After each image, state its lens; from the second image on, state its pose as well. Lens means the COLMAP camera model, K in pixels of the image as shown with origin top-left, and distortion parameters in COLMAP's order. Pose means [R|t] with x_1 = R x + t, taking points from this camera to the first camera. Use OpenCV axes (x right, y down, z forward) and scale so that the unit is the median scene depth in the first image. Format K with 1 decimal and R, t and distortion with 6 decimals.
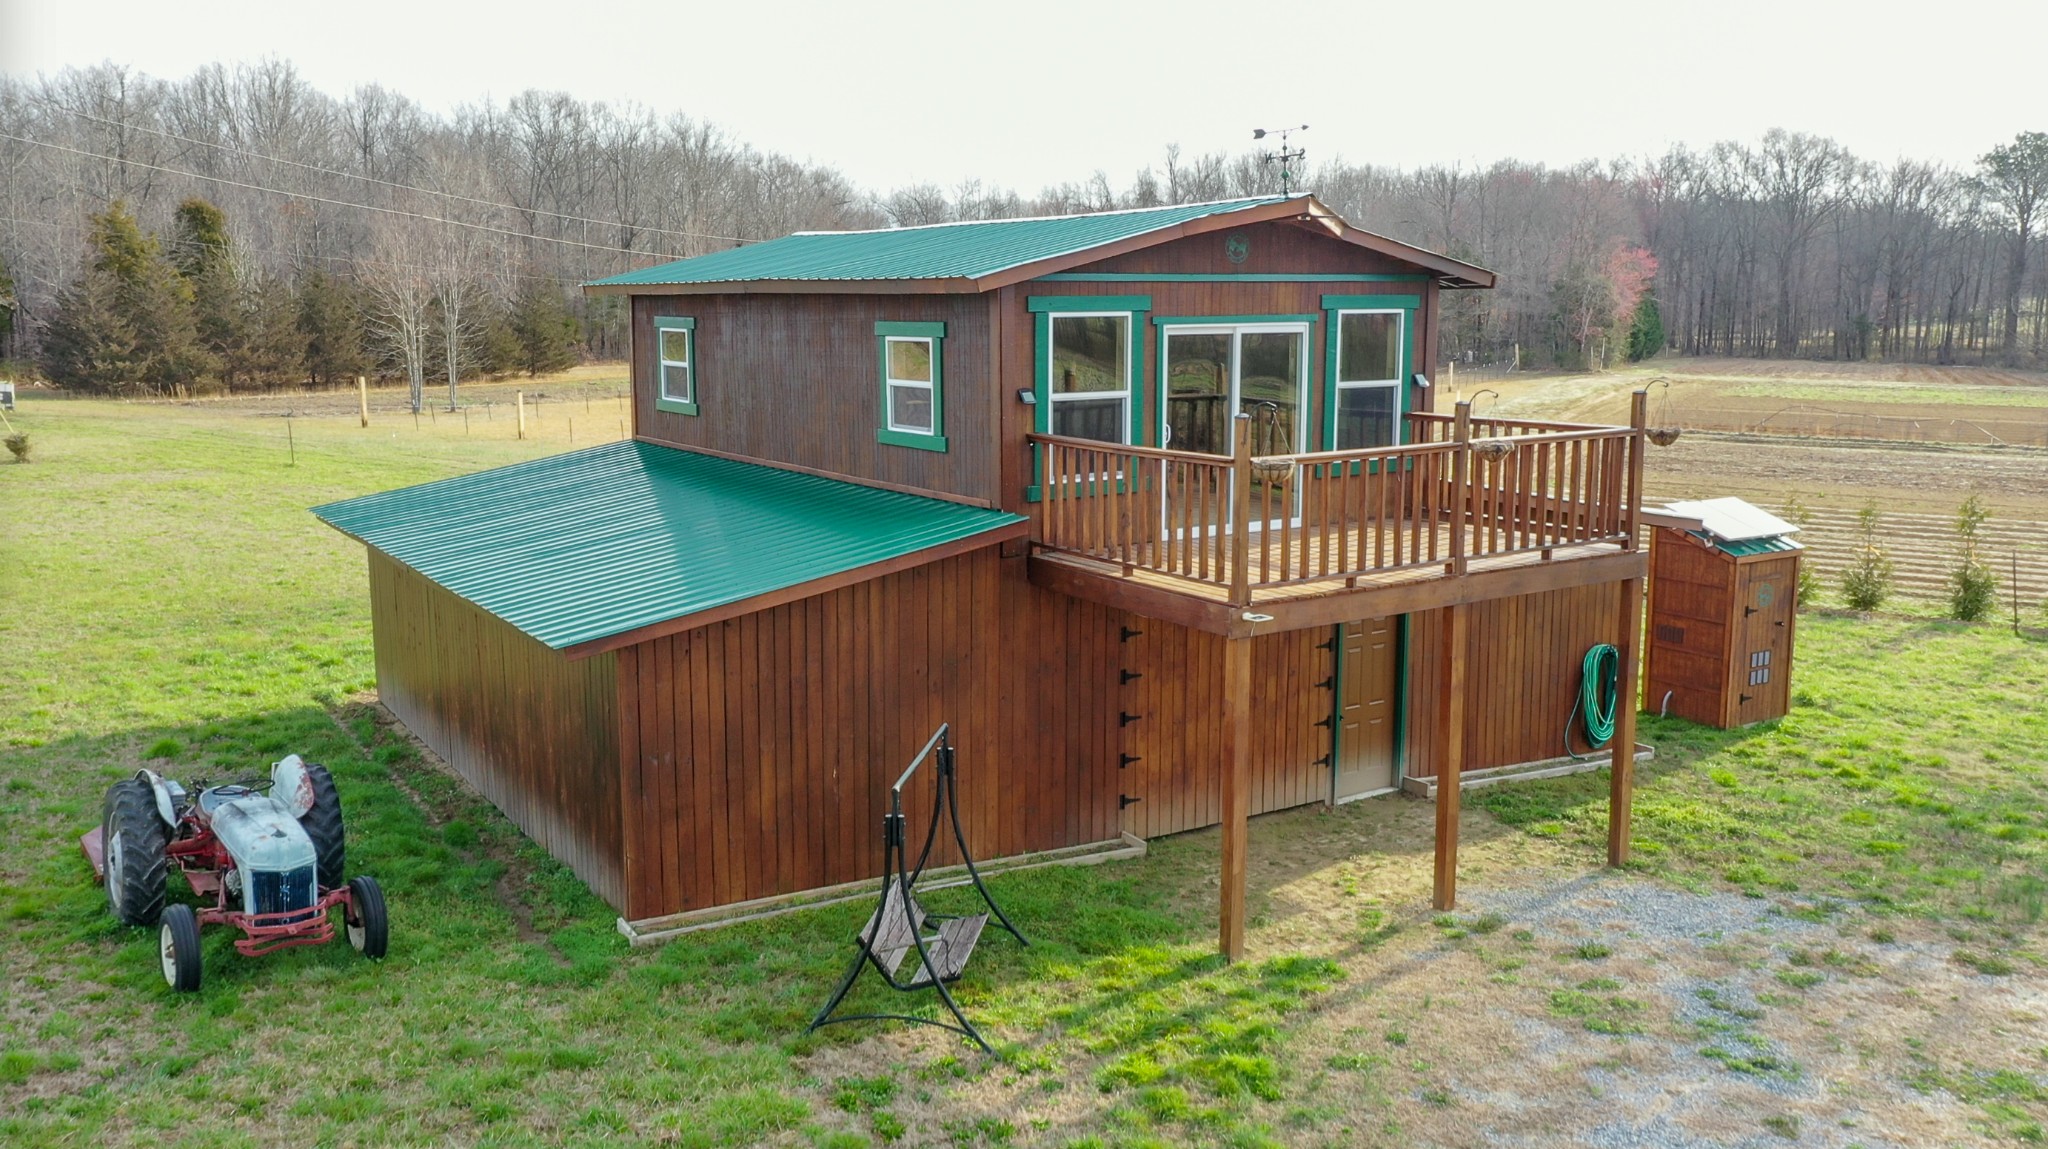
lens RADIAL K [[1687.2, 0, 1027.6], [0, 1687.2, 572.6], [0, 0, 1]] dist [0.009614, -0.000045]
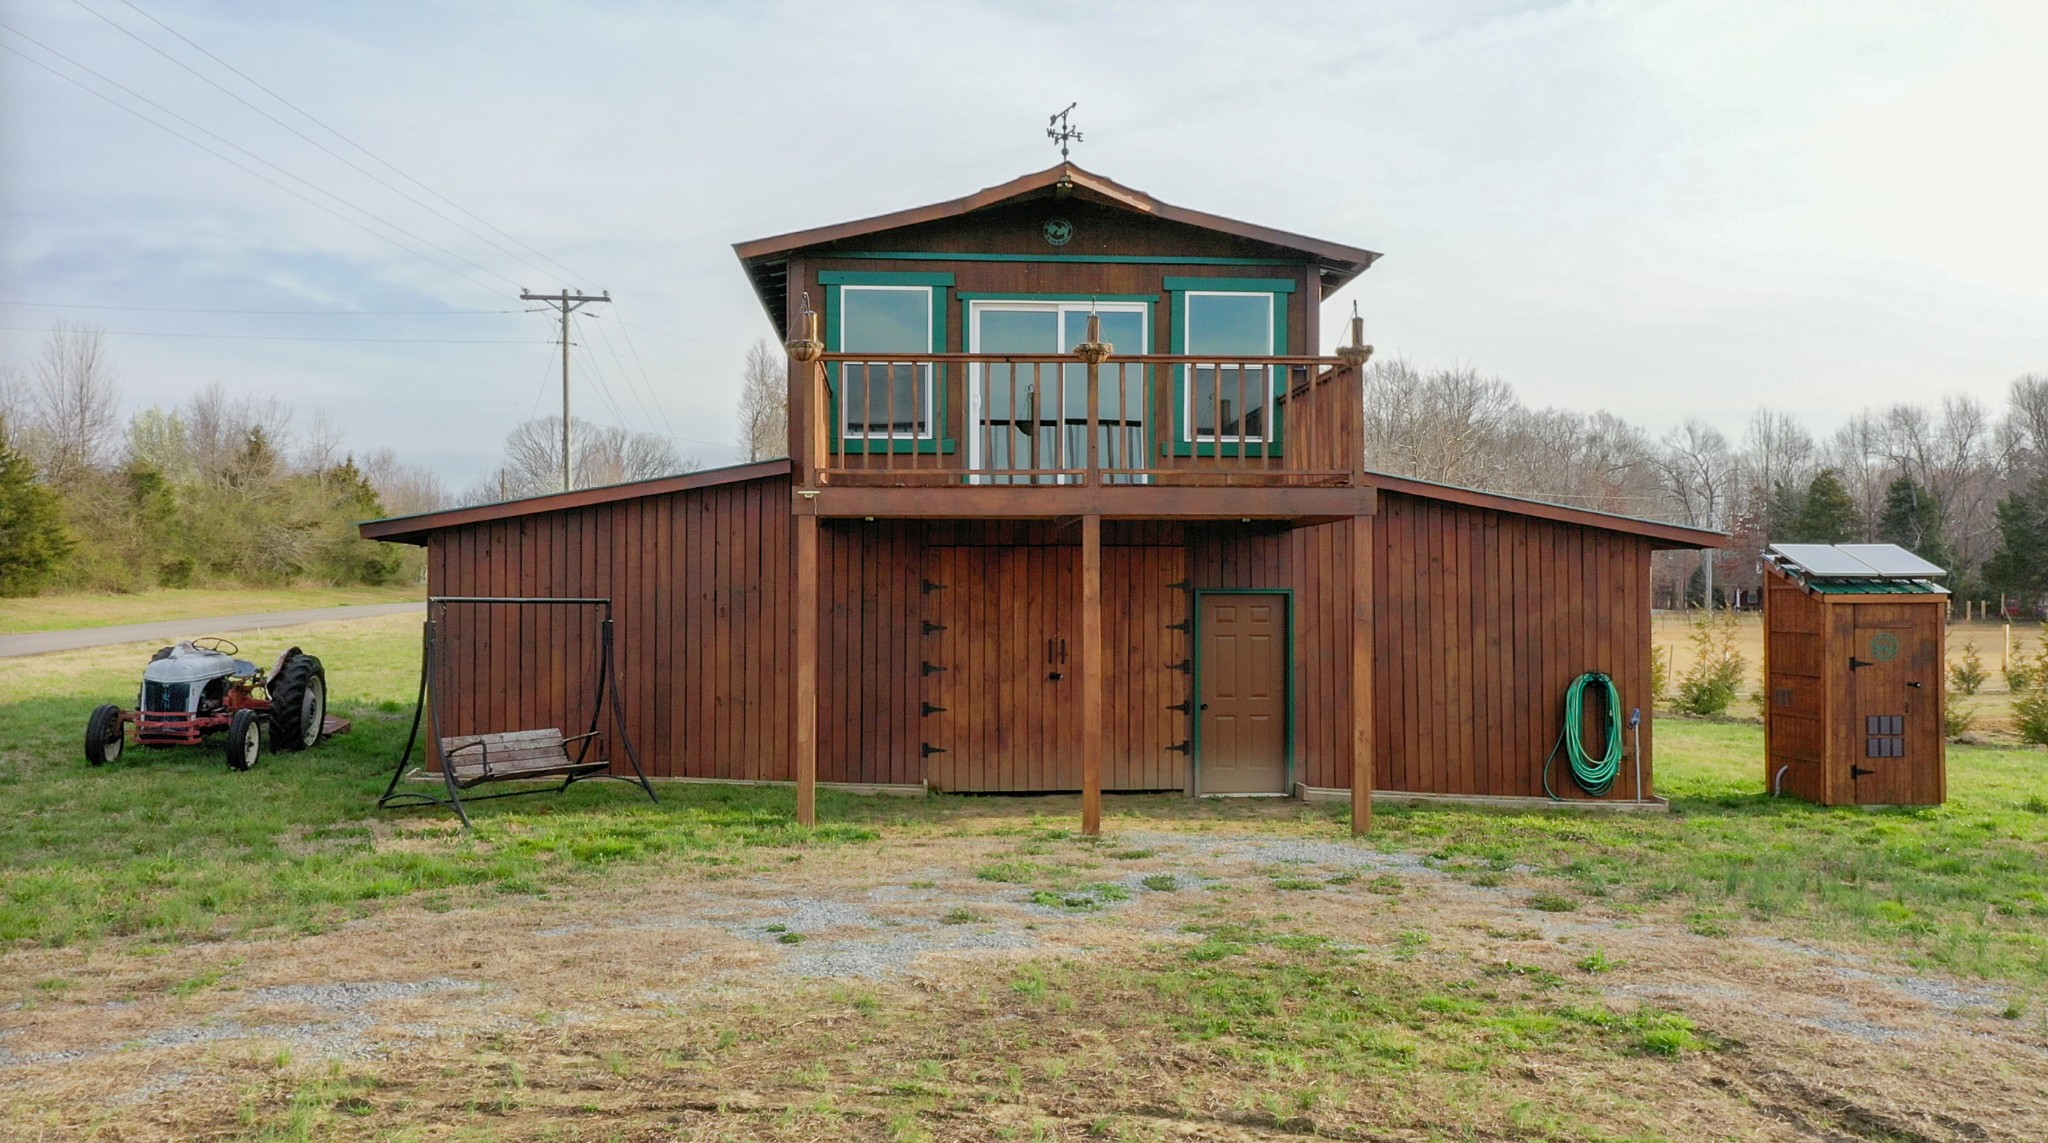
lens RADIAL K [[1673.5, 0, 1036.6], [0, 1673.5, 564.3], [0, 0, 1]] dist [0.014209, 0.008399]
pose [[0.880486, -0.002037, -0.474068, 0.673336], [-0.080890, 0.984681, -0.154468, 0.196023], [0.467121, 0.174354, 0.866833, 0.125233]]
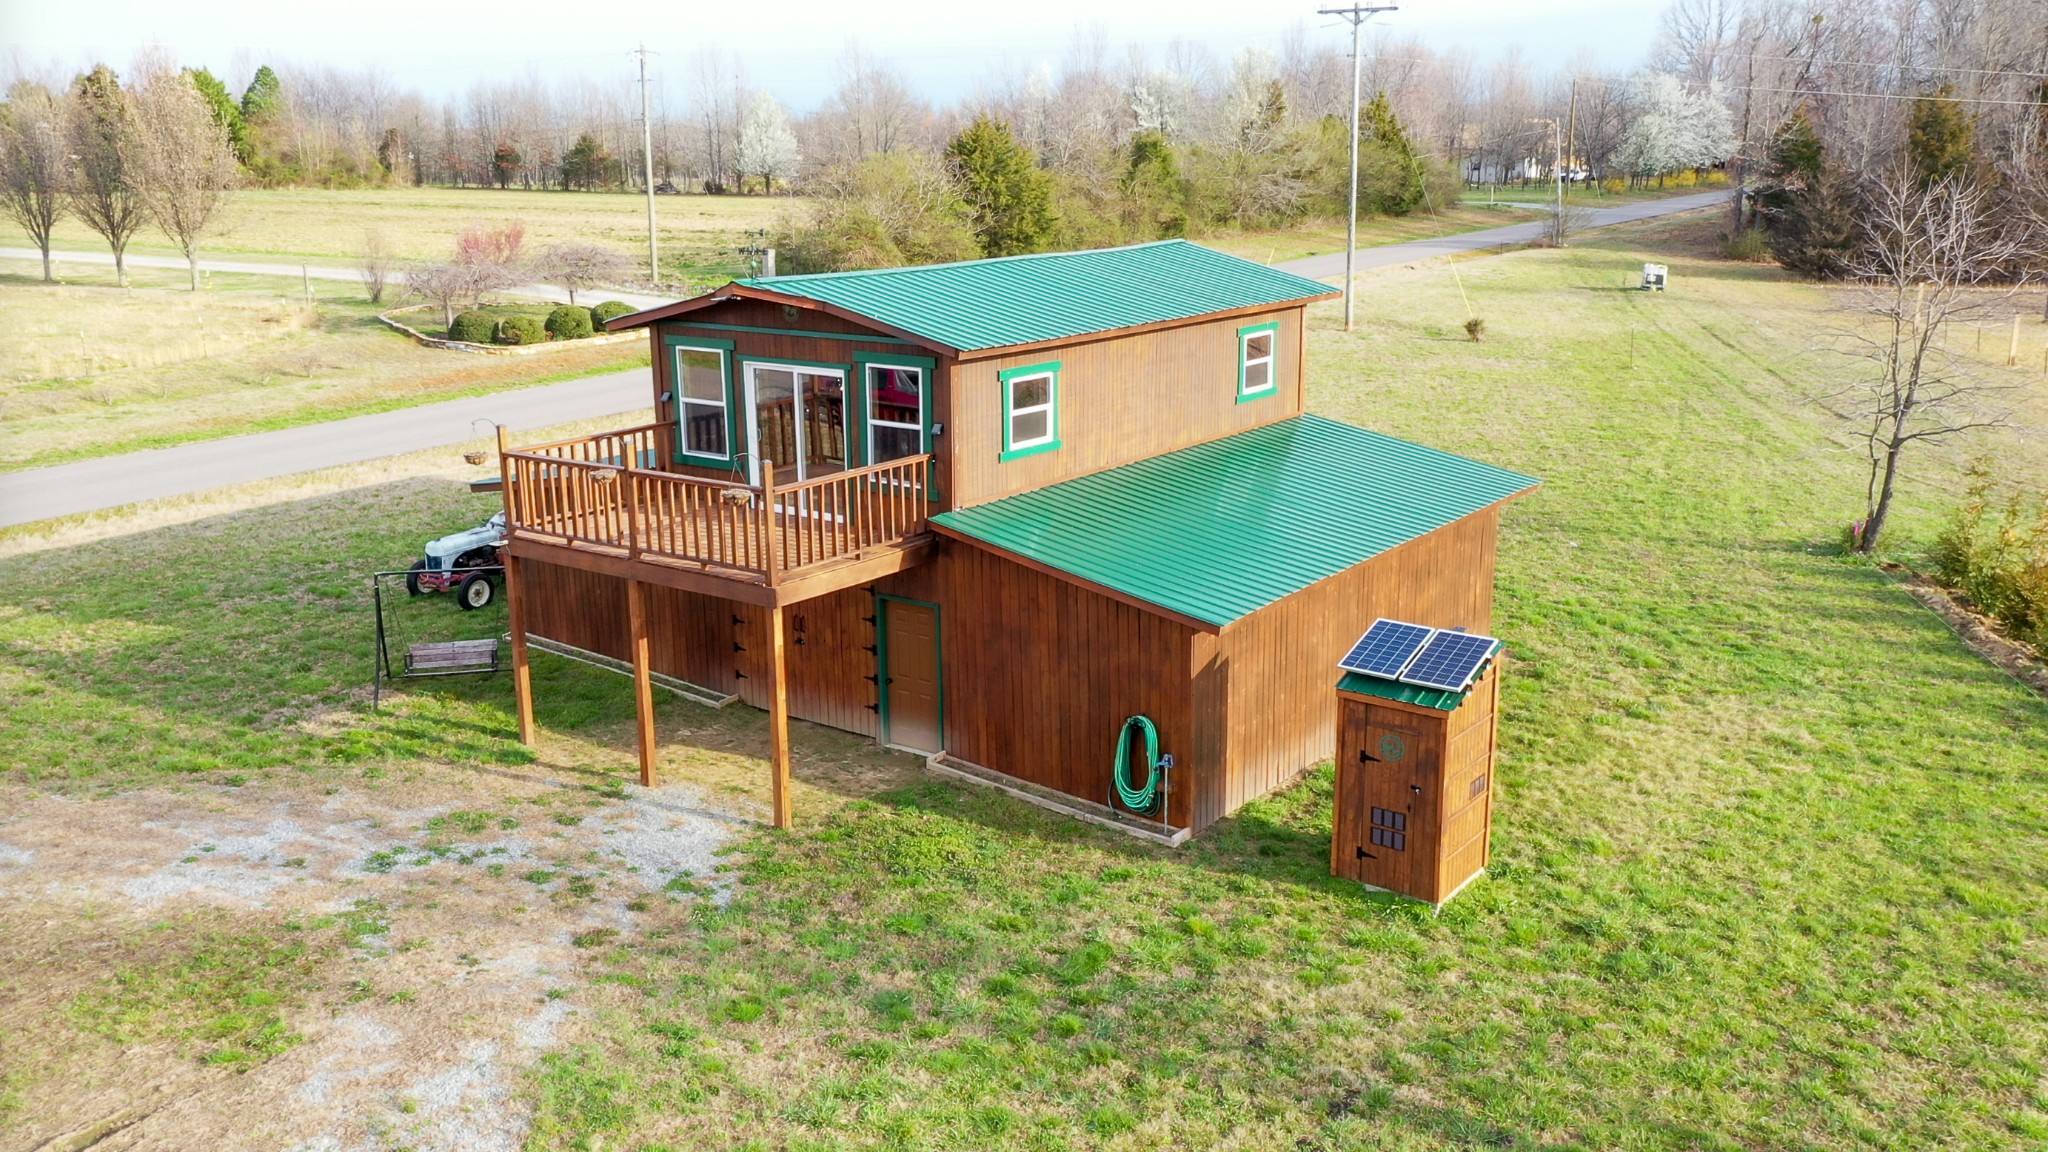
lens RADIAL K [[1657.6, 0, 1024.0], [0, 1657.6, 576.0], [0, 0, 1]] dist [0.012834, 0.005681]
pose [[0.357106, 0.234345, -0.904189, 1.612123], [-0.144903, 0.970196, 0.194223, -0.300297], [0.922756, 0.061662, 0.380420, 0.740466]]
